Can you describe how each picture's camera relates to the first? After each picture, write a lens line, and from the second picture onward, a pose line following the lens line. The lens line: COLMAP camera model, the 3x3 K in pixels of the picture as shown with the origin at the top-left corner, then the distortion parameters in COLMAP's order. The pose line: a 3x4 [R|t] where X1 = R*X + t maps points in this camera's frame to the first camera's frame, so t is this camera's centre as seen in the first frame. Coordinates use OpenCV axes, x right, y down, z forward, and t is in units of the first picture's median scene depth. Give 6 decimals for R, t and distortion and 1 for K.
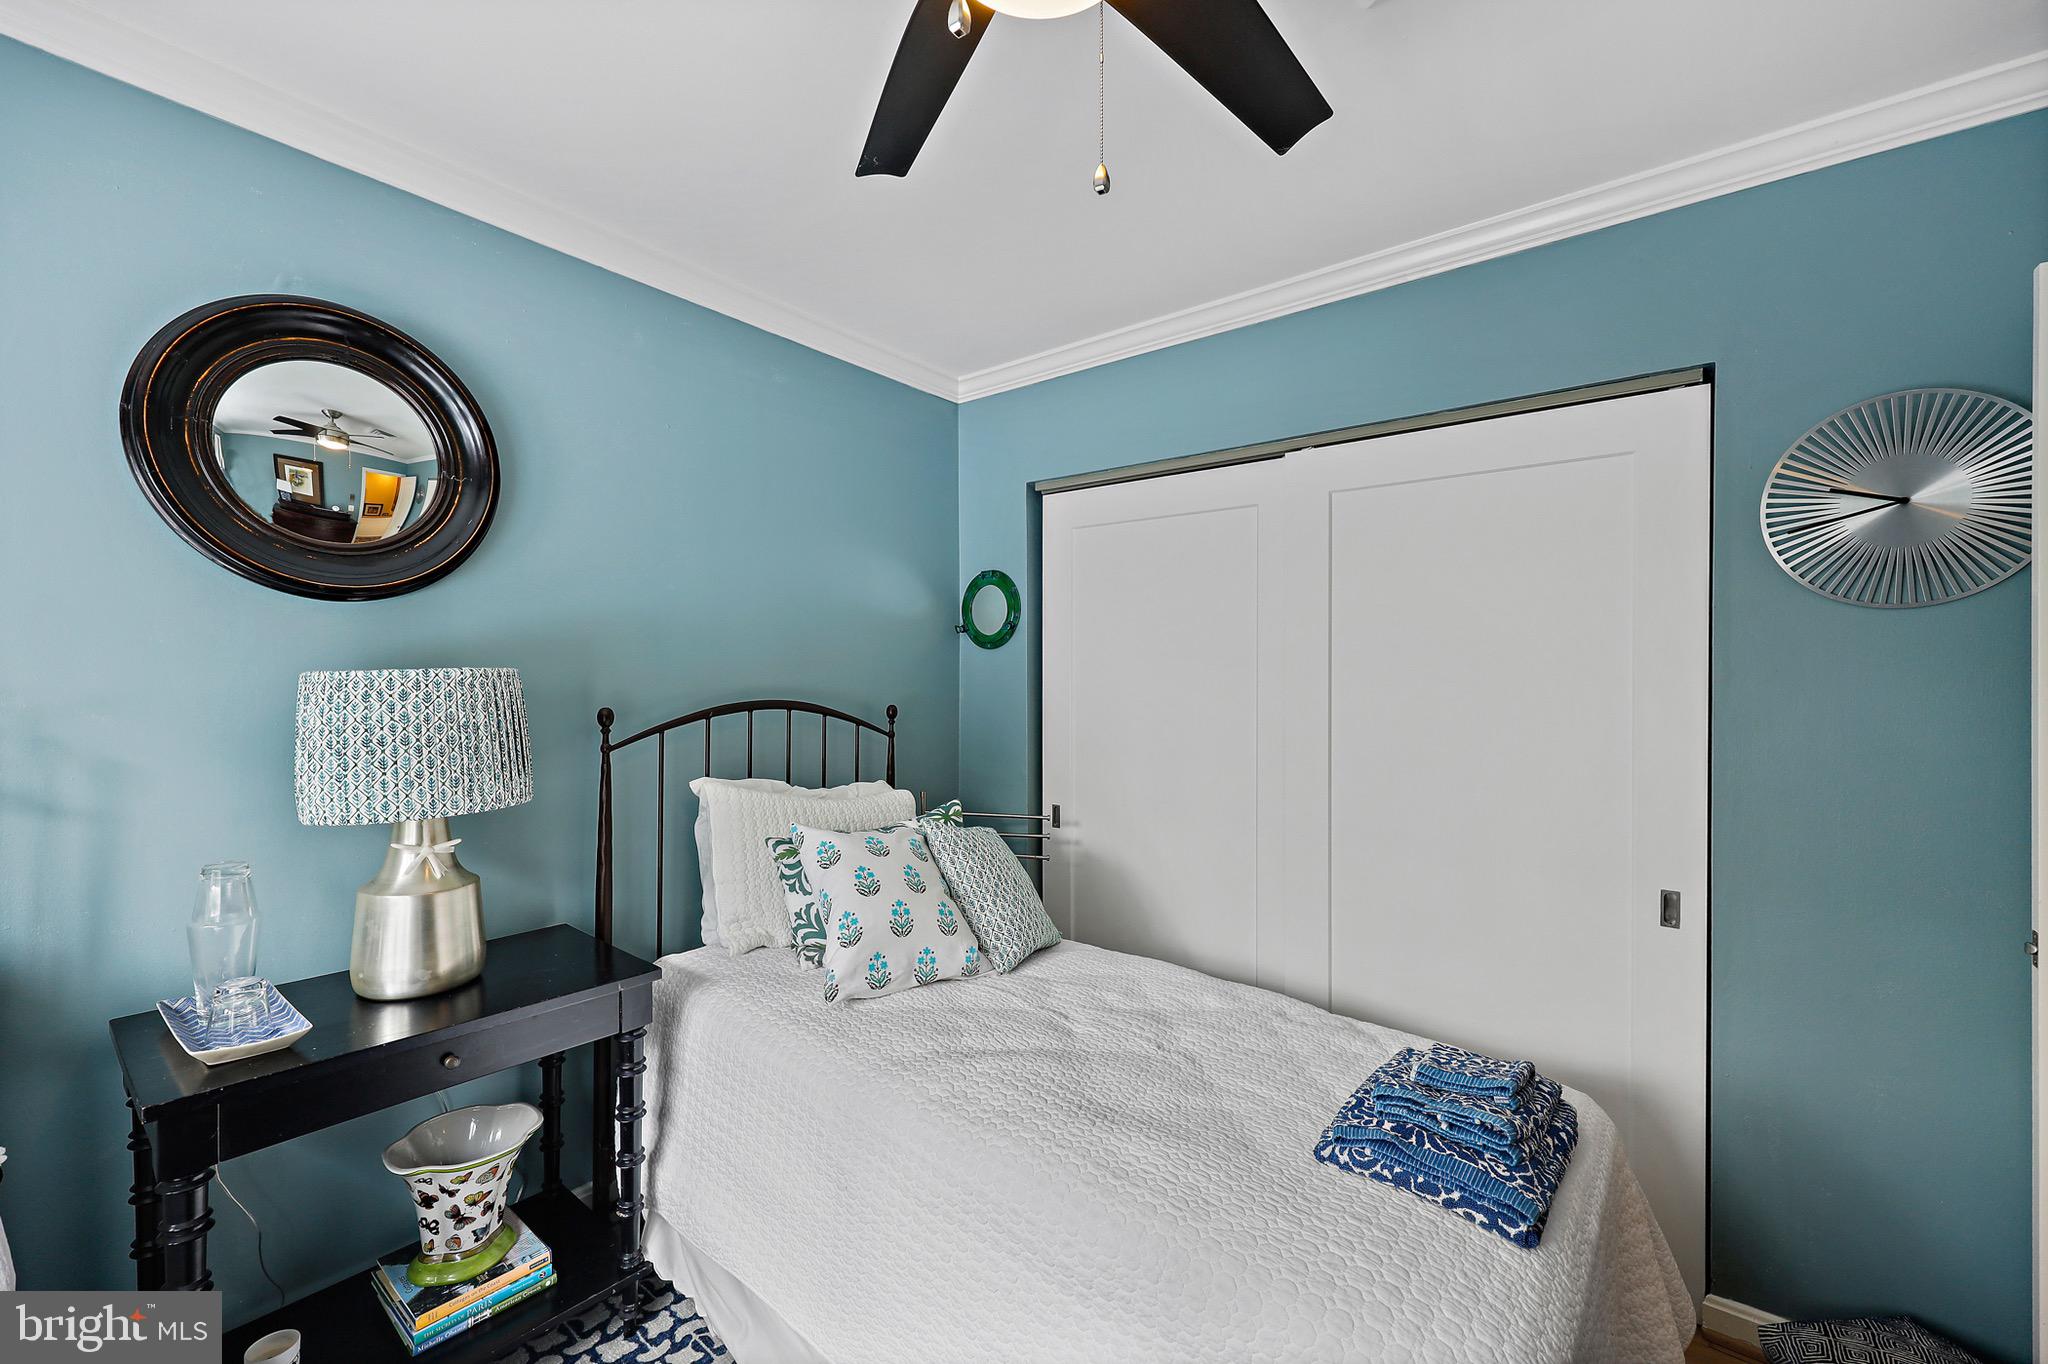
lens RADIAL K [[835.7, 0, 1030.2], [0, 835.7, 676.2], [0, 0, 1]] dist [-0.003069, -0.000374]
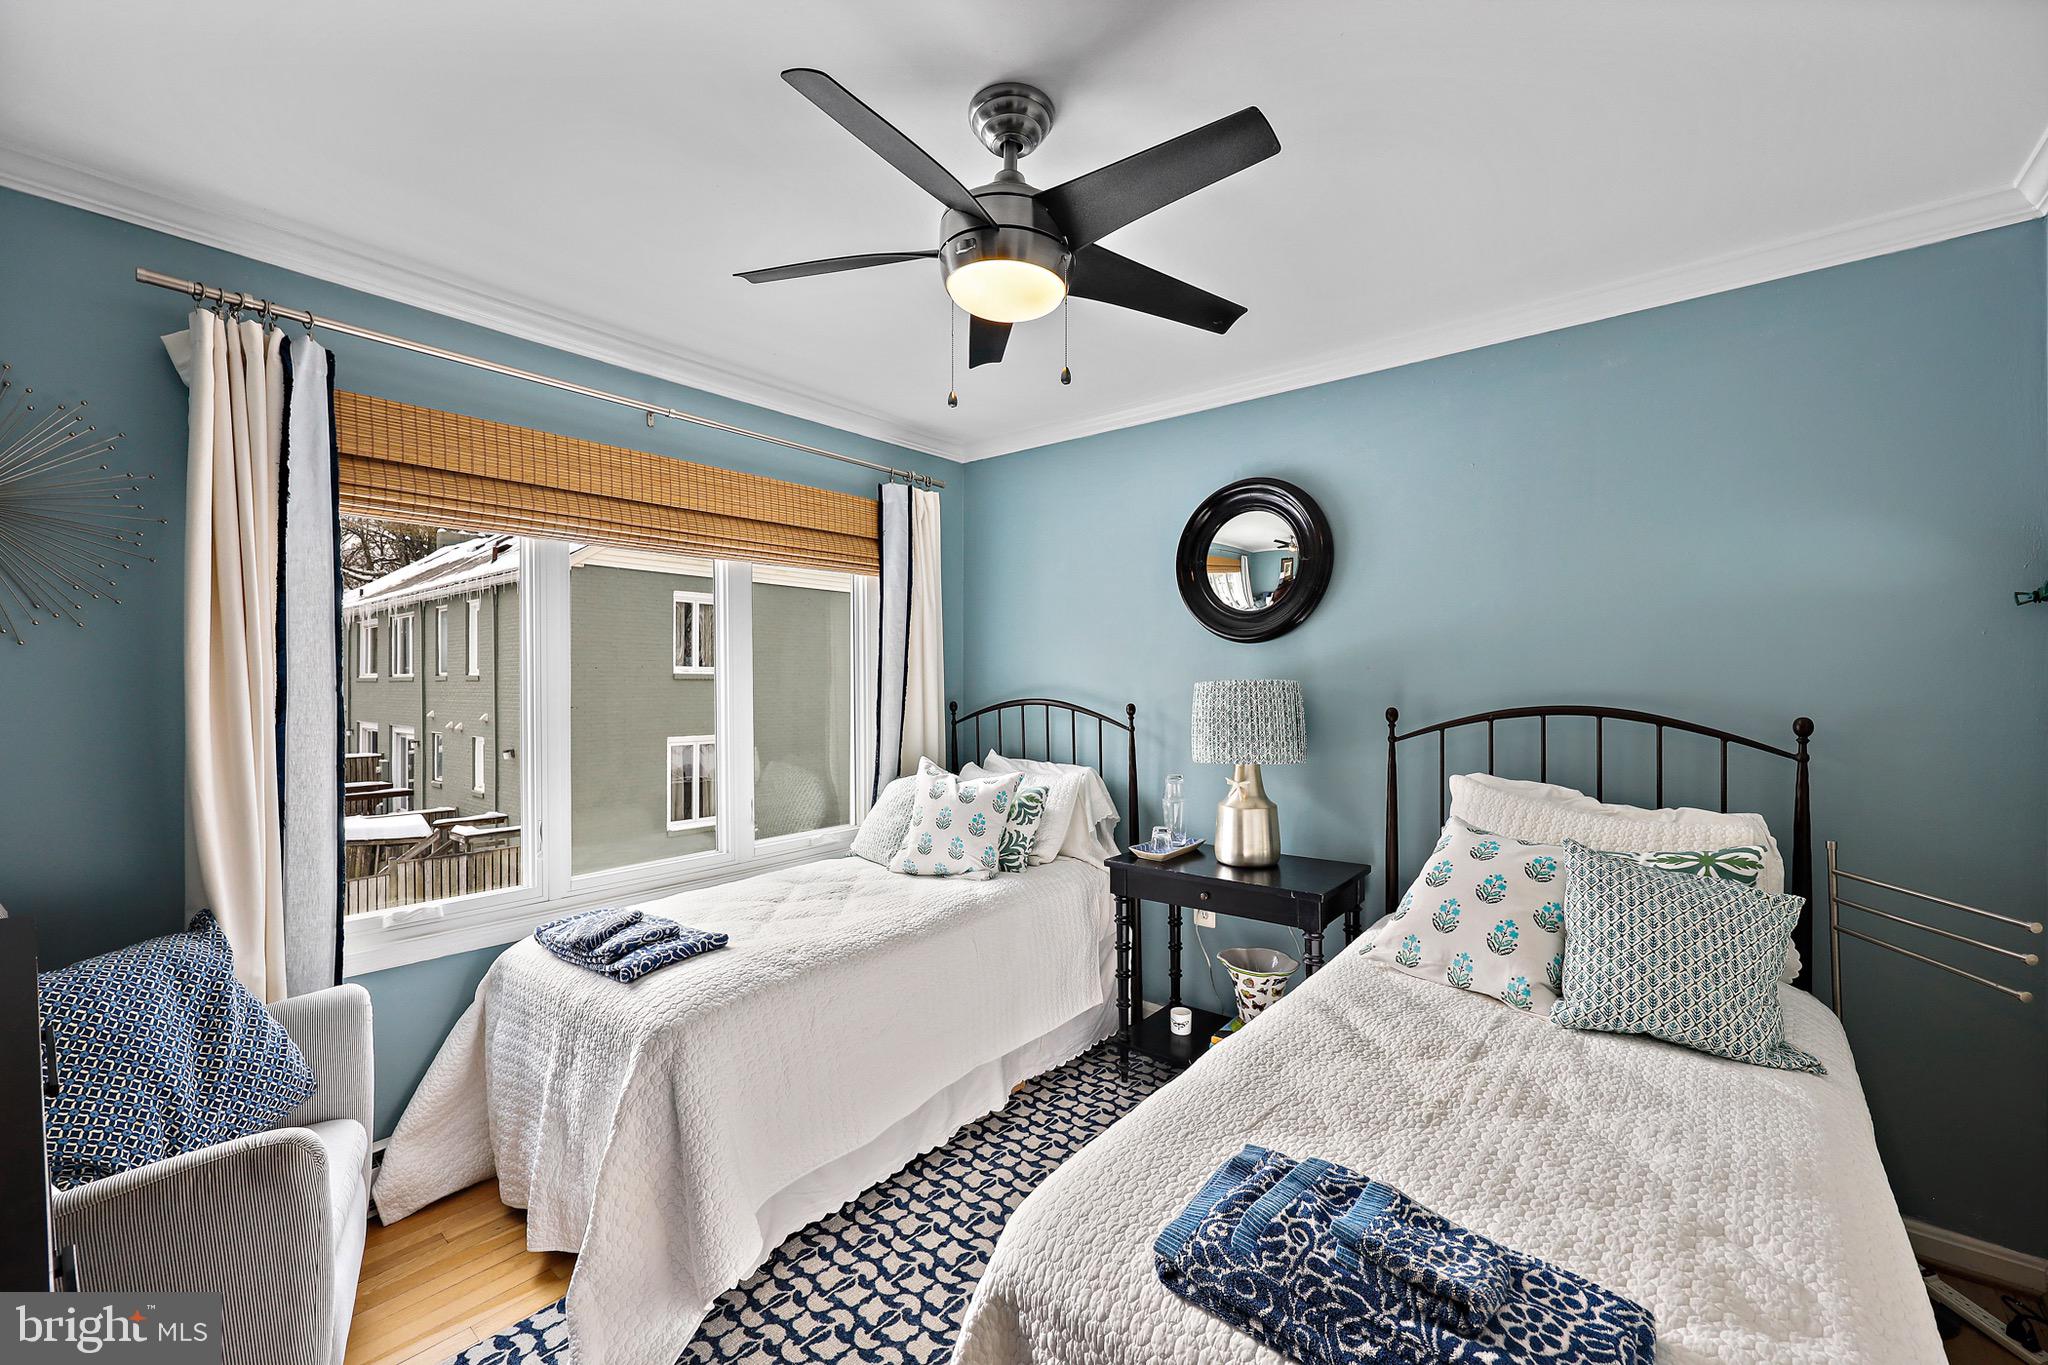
lens RADIAL K [[835.7, 0, 1030.2], [0, 835.7, 676.7], [0, 0, 1]] dist [-0.003069, -0.000374]
pose [[0.009254, -0.005144, -0.999944, 0.891383], [0.015950, 0.999860, -0.004996, -0.015091], [0.999830, -0.015903, 0.009334, 0.469031]]
